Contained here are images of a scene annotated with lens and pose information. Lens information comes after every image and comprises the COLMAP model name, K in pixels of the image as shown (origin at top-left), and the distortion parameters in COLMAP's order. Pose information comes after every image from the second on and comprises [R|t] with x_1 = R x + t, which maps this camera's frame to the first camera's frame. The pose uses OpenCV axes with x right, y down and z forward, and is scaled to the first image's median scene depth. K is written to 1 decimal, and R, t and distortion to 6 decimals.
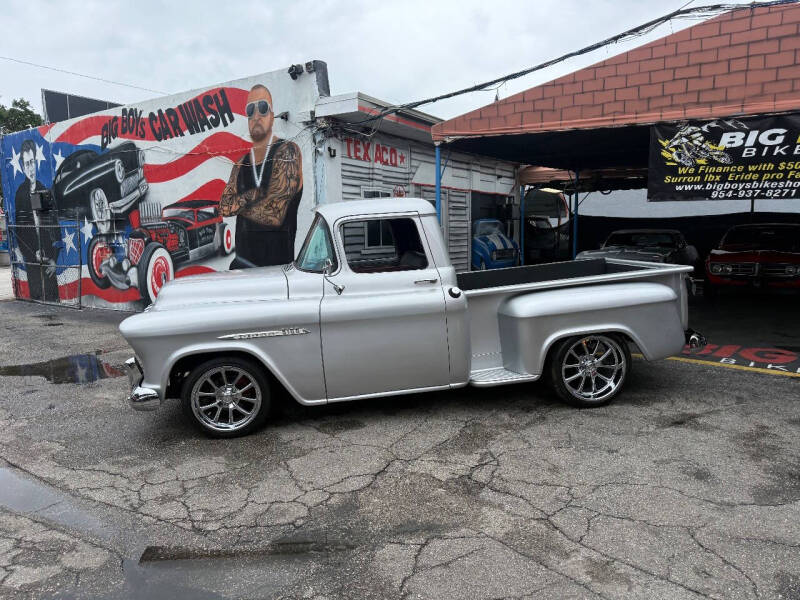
lens RADIAL K [[559.1, 0, 397.8], [0, 559.1, 303.7], [0, 0, 1]] dist [0.050193, -0.064613]
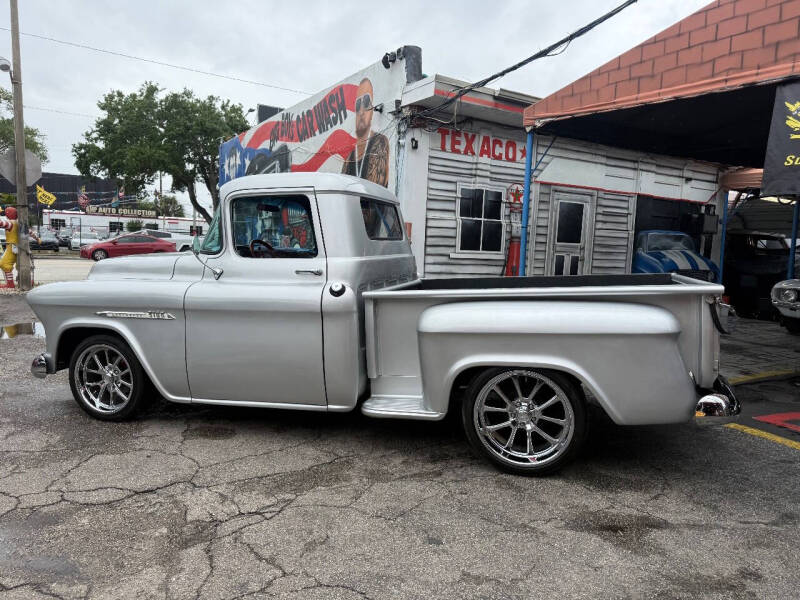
lens RADIAL K [[560.9, 0, 405.3], [0, 560.9, 302.8], [0, 0, 1]] dist [0.032405, -0.035862]
pose [[0.904087, 0.094569, -0.416753, 0.331169], [-0.106757, 0.994267, -0.005977, -0.004662], [0.413798, 0.049895, 0.909000, 0.205930]]
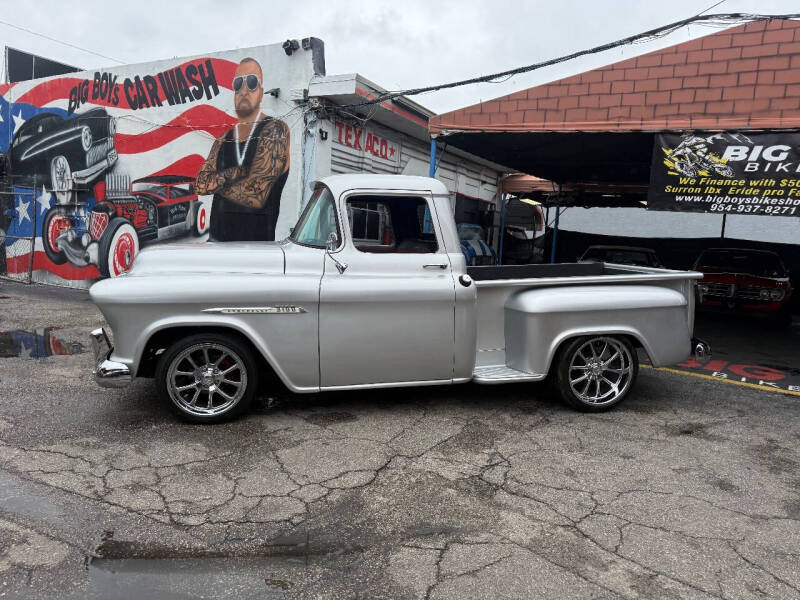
lens RADIAL K [[560.9, 0, 405.3], [0, 560.9, 302.8], [0, 0, 1]] dist [0.032405, -0.035862]
pose [[0.994345, 0.068108, 0.081488, -0.045064], [-0.066943, 0.997613, -0.016942, 0.025333], [-0.082447, 0.011391, 0.996530, 0.050261]]
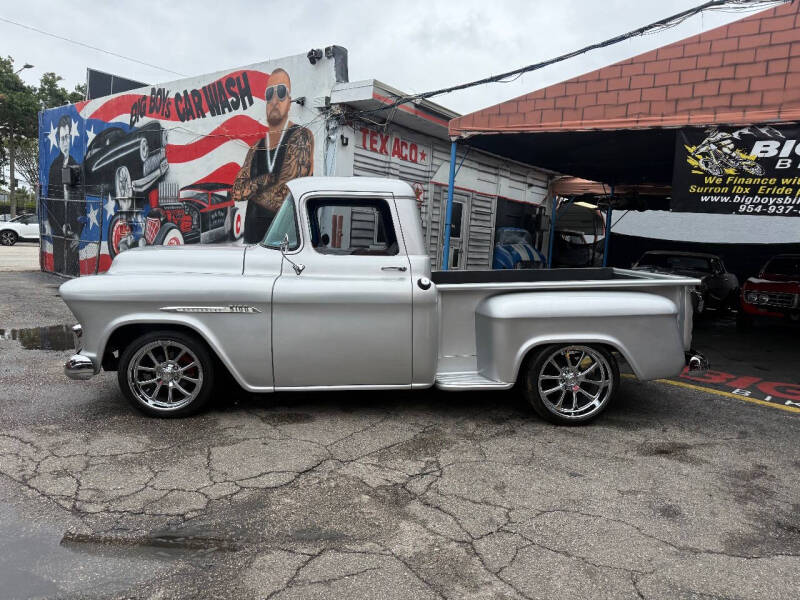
lens RADIAL K [[559.2, 0, 401.4], [0, 559.2, 301.0], [0, 0, 1]] dist [0.049146, -0.060033]
pose [[0.994111, 0.086280, -0.065562, 0.080981], [-0.087704, 0.995962, -0.019155, 0.018622], [0.063645, 0.024792, 0.997665, 0.057461]]
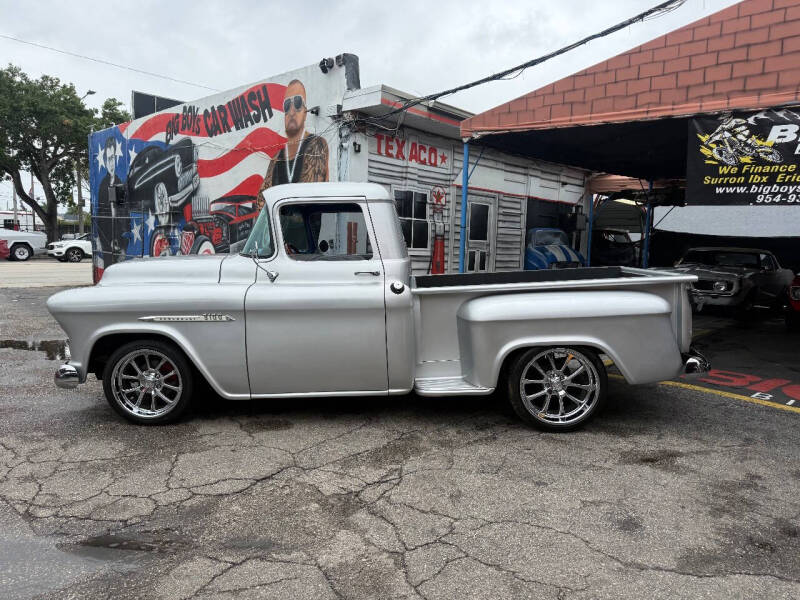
lens RADIAL K [[559.4, 0, 405.8], [0, 559.4, 304.0], [0, 0, 1]] dist [0.047470, -0.055677]
pose [[0.985015, 0.063456, -0.160369, 0.166000], [-0.066989, 0.997614, -0.016713, 0.012908], [0.158926, 0.027206, 0.986916, 0.075761]]
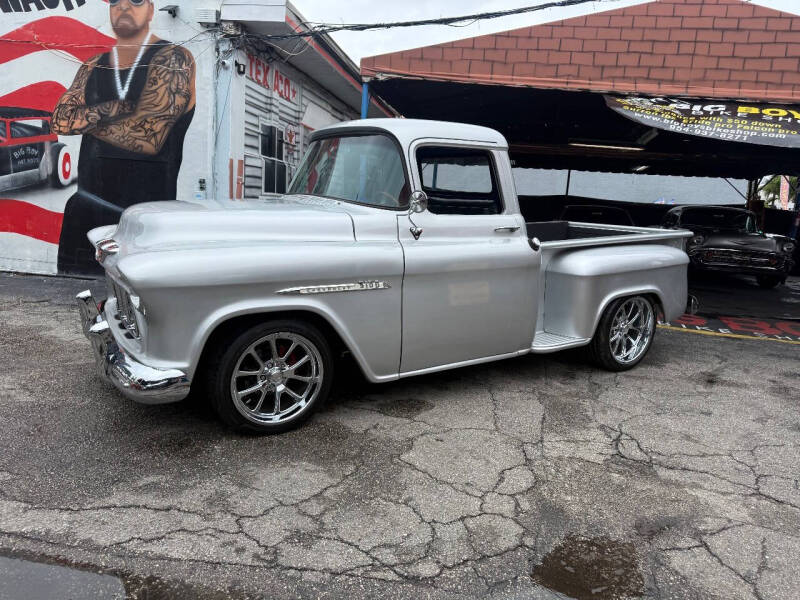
lens RADIAL K [[564.4, 0, 403.7], [0, 564.4, 299.1], [0, 0, 1]] dist [0.005151, -0.007880]
pose [[0.912827, 0.011091, 0.408196, -0.275558], [-0.030873, 0.998645, 0.041904, 0.021685], [-0.407178, -0.050853, 0.911932, 0.183968]]
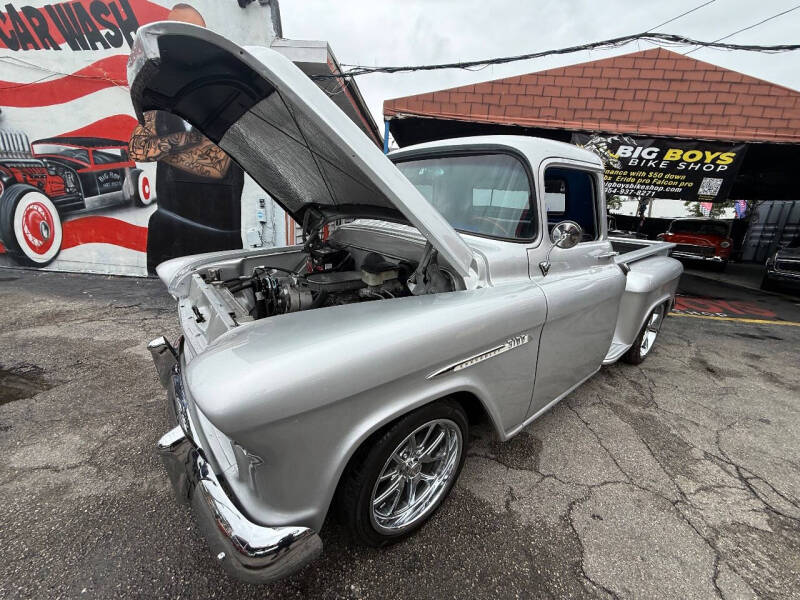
lens RADIAL K [[317.5, 0, 399.0], [0, 317.5, 297.5], [0, 0, 1]] dist [-0.002799, 0.000378]
pose [[0.873210, -0.059200, 0.483734, -0.282635], [-0.013495, 0.989277, 0.145430, -0.028471], [-0.487157, -0.133519, 0.863048, 0.469489]]
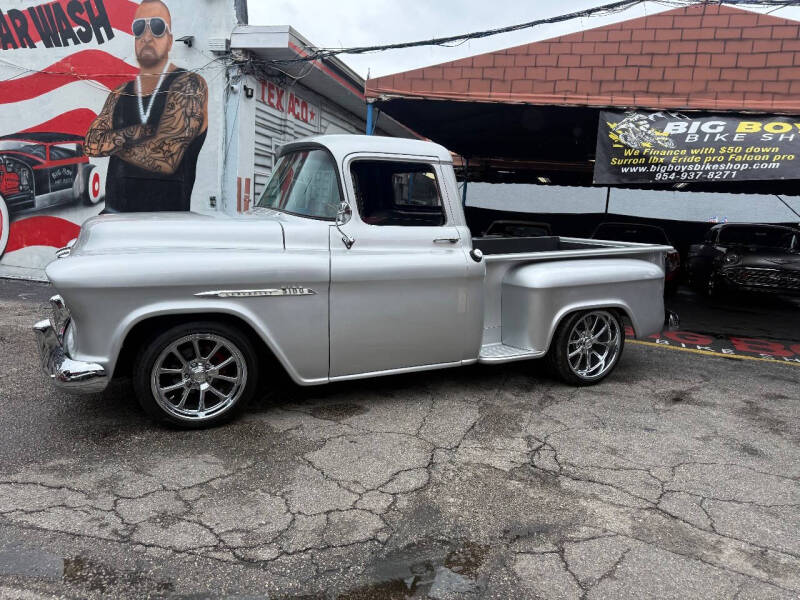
lens RADIAL K [[565.3, 0, 404.4], [0, 565.3, 301.9], [0, 0, 1]] dist [0.007336, -0.009837]
pose [[0.951292, 0.037870, 0.305956, -0.171682], [-0.044517, 0.998899, 0.014772, 0.028306], [-0.305060, -0.027673, 0.951931, 0.125731]]
